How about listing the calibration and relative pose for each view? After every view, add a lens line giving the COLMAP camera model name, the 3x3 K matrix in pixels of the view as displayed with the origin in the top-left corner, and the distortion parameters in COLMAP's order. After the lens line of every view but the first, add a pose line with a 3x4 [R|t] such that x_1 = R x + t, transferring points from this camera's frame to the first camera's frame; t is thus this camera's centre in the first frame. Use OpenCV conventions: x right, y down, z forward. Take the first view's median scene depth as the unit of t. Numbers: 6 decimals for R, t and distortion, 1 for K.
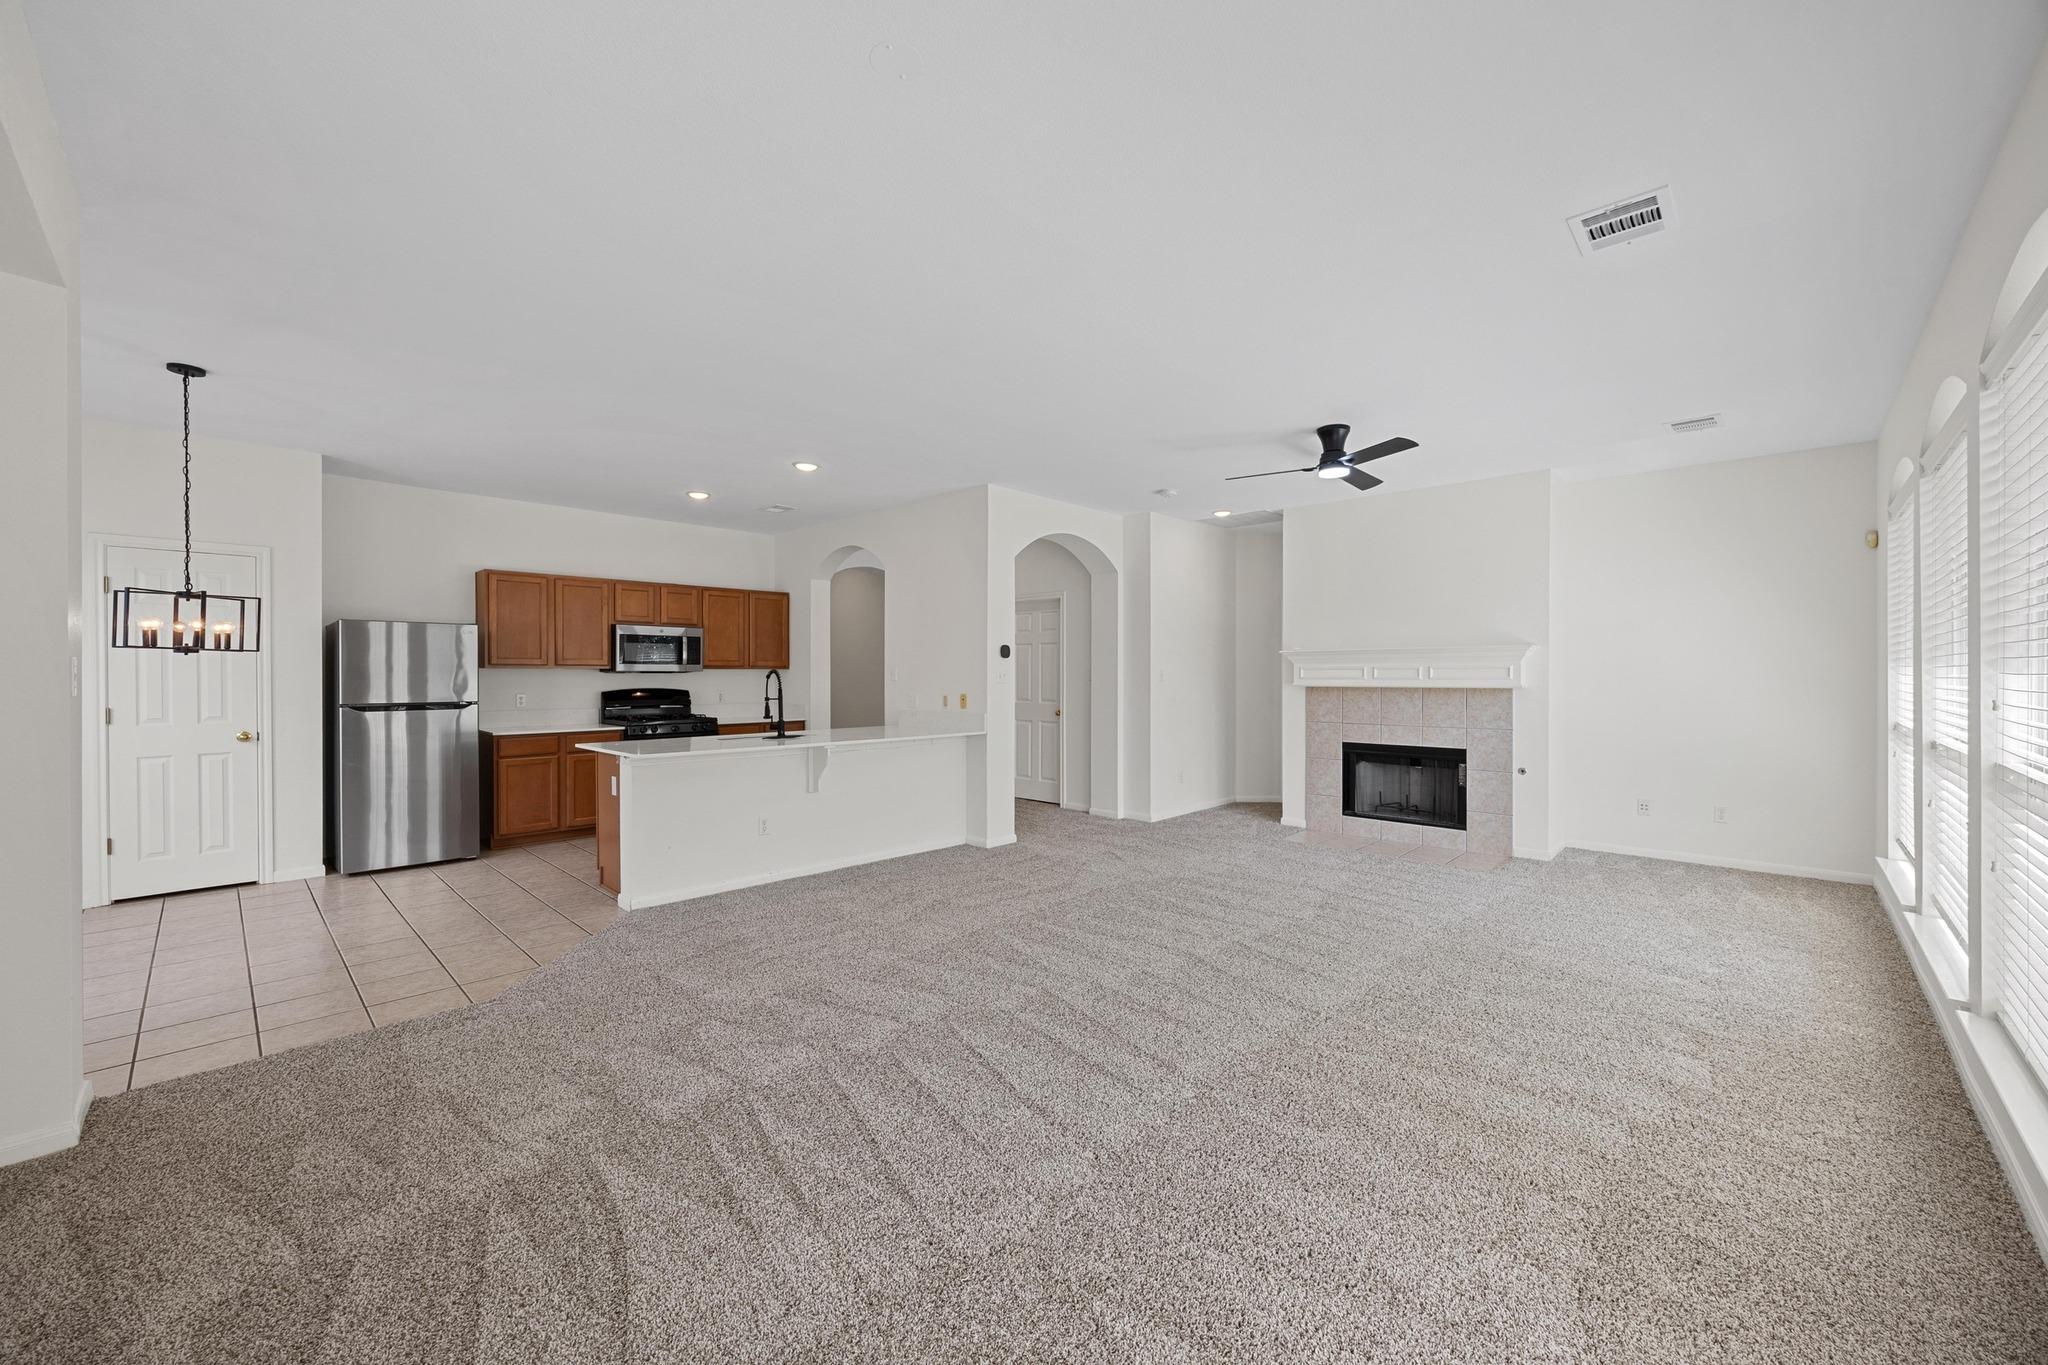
lens RADIAL K [[780.4, 0, 1016.3], [0, 780.4, 677.5], [0, 0, 1]] dist [-0.000442, 0.000468]
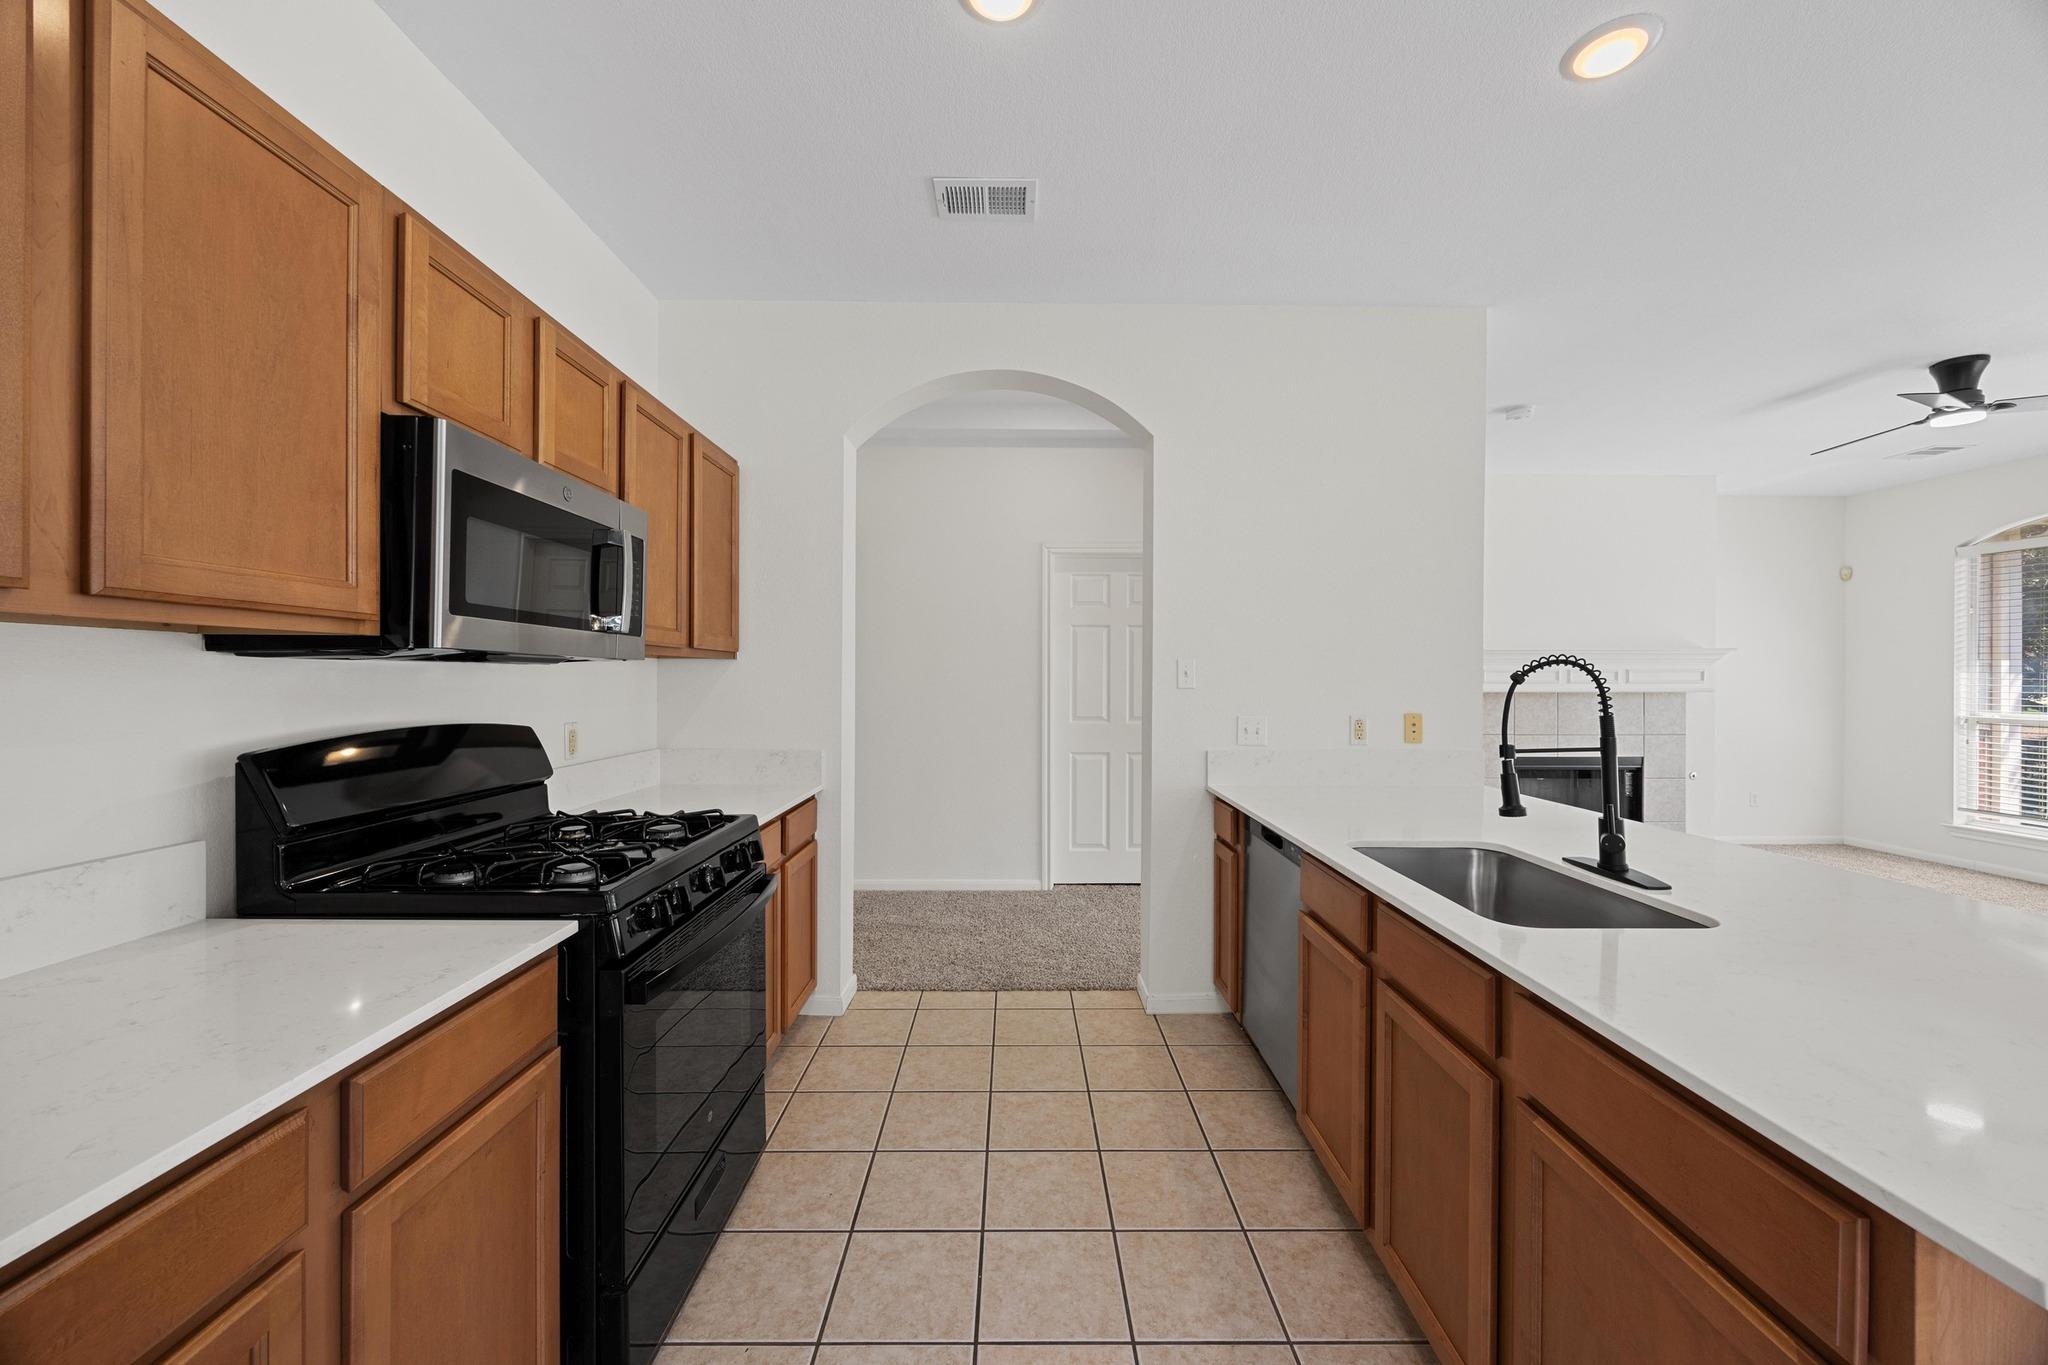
lens RADIAL K [[780.4, 0, 1024.8], [0, 780.4, 685.8], [0, 0, 1]] dist [-0.000442, 0.000468]
pose [[0.712577, -0.004319, 0.701581, -0.592028], [0.000466, 0.999984, 0.005683, -0.000140], [-0.701594, -0.003723, 0.712567, 0.812328]]
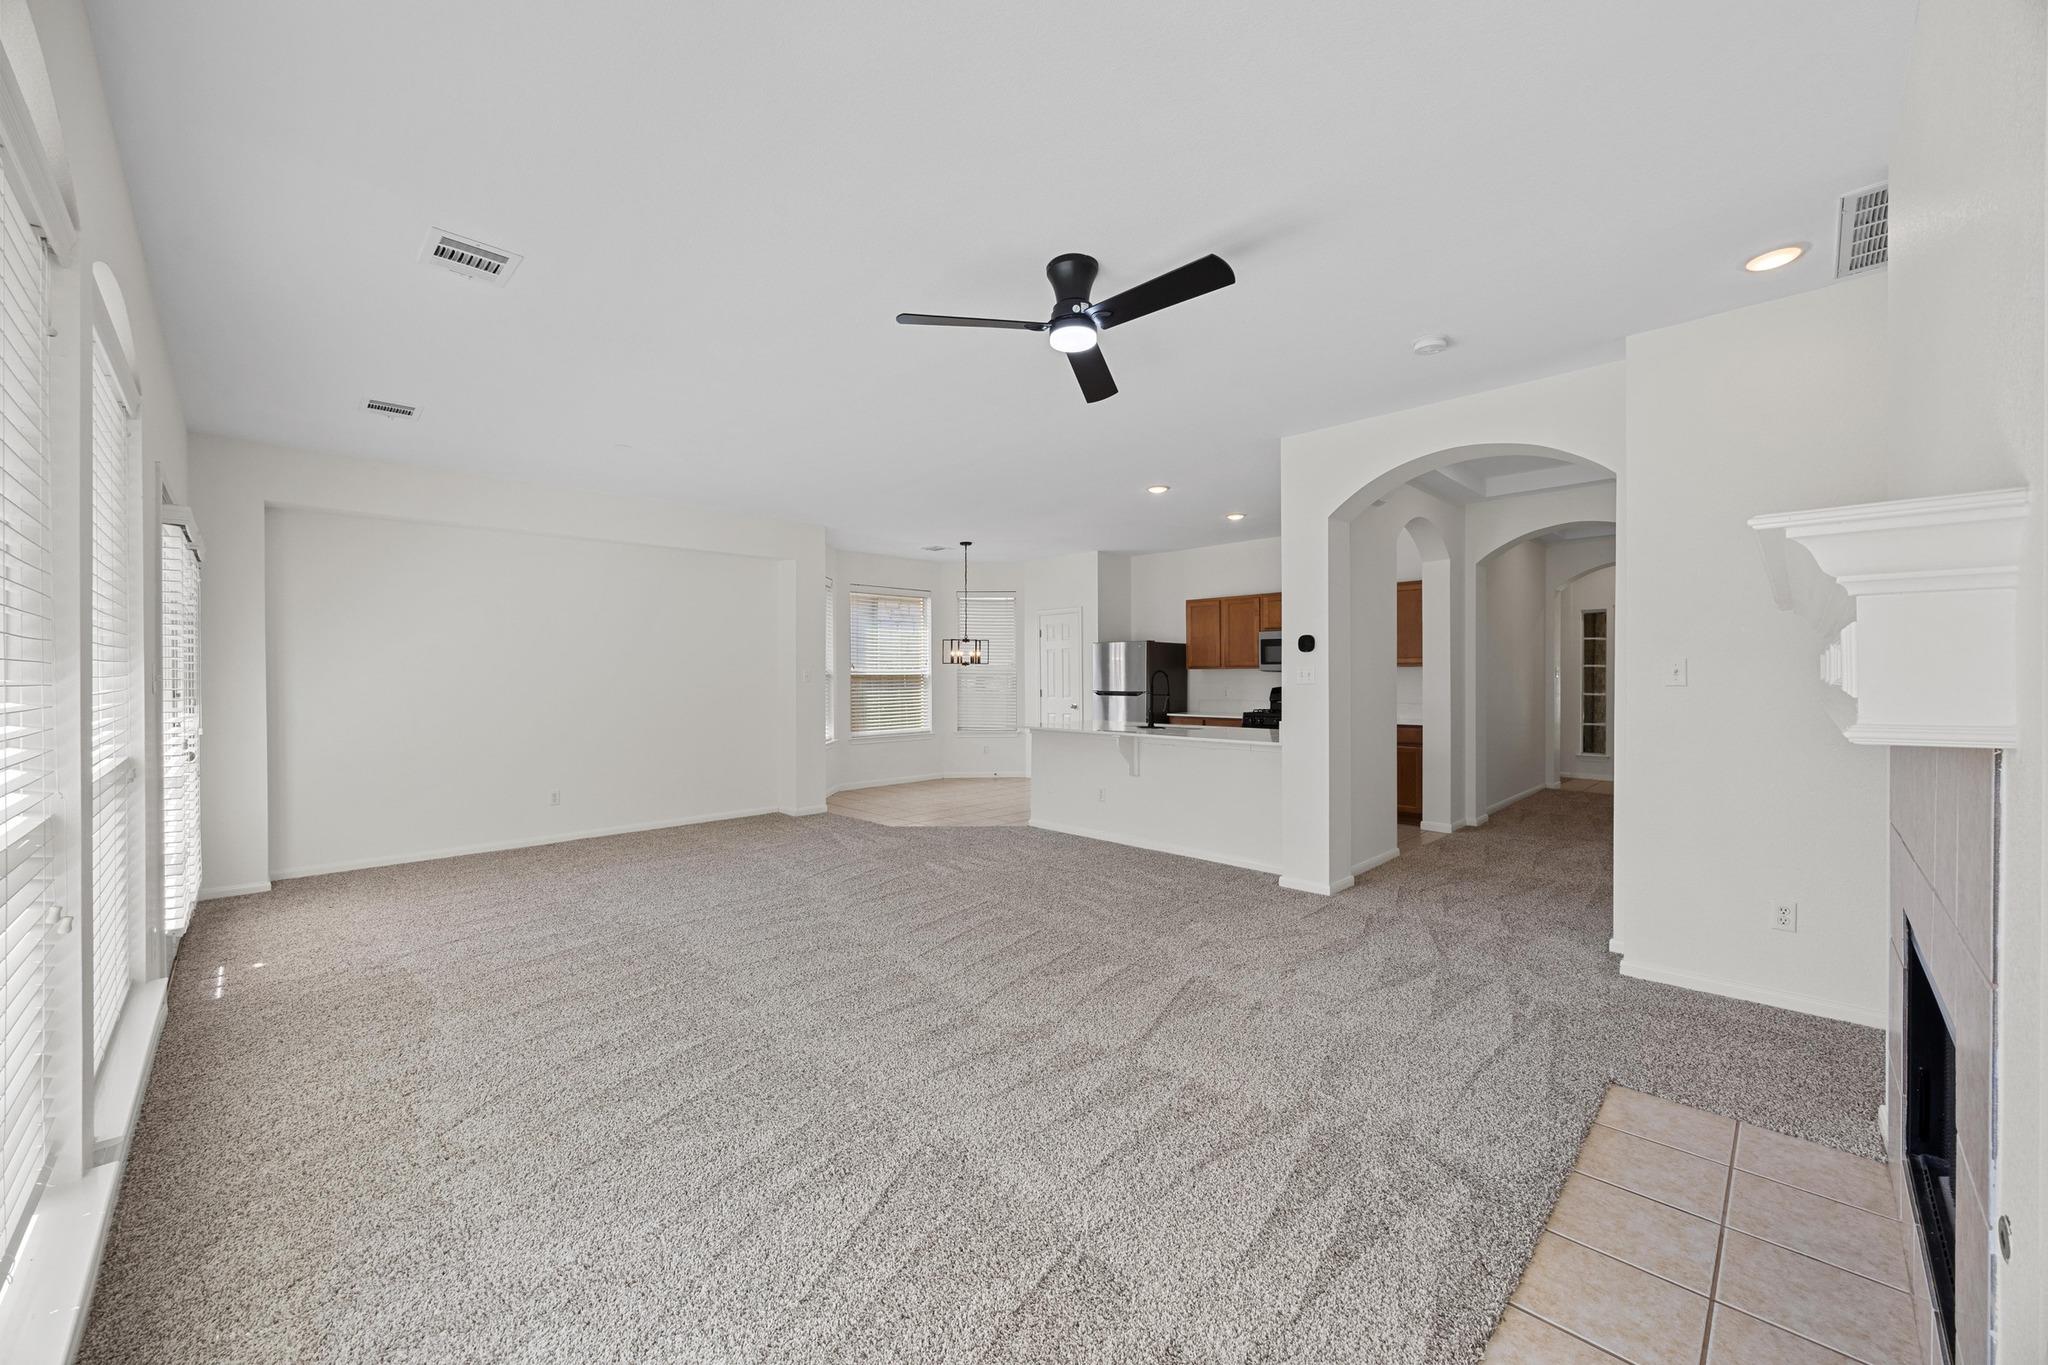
lens RADIAL K [[780.4, 0, 1032.7], [0, 780.4, 674.5], [0, 0, 1]] dist [-0.000442, 0.000468]
pose [[-0.008485, 0.000388, -0.999964, 0.744847], [0.000613, 1.000000, 0.000383, -0.002721], [0.999964, -0.000610, -0.008485, 0.716611]]
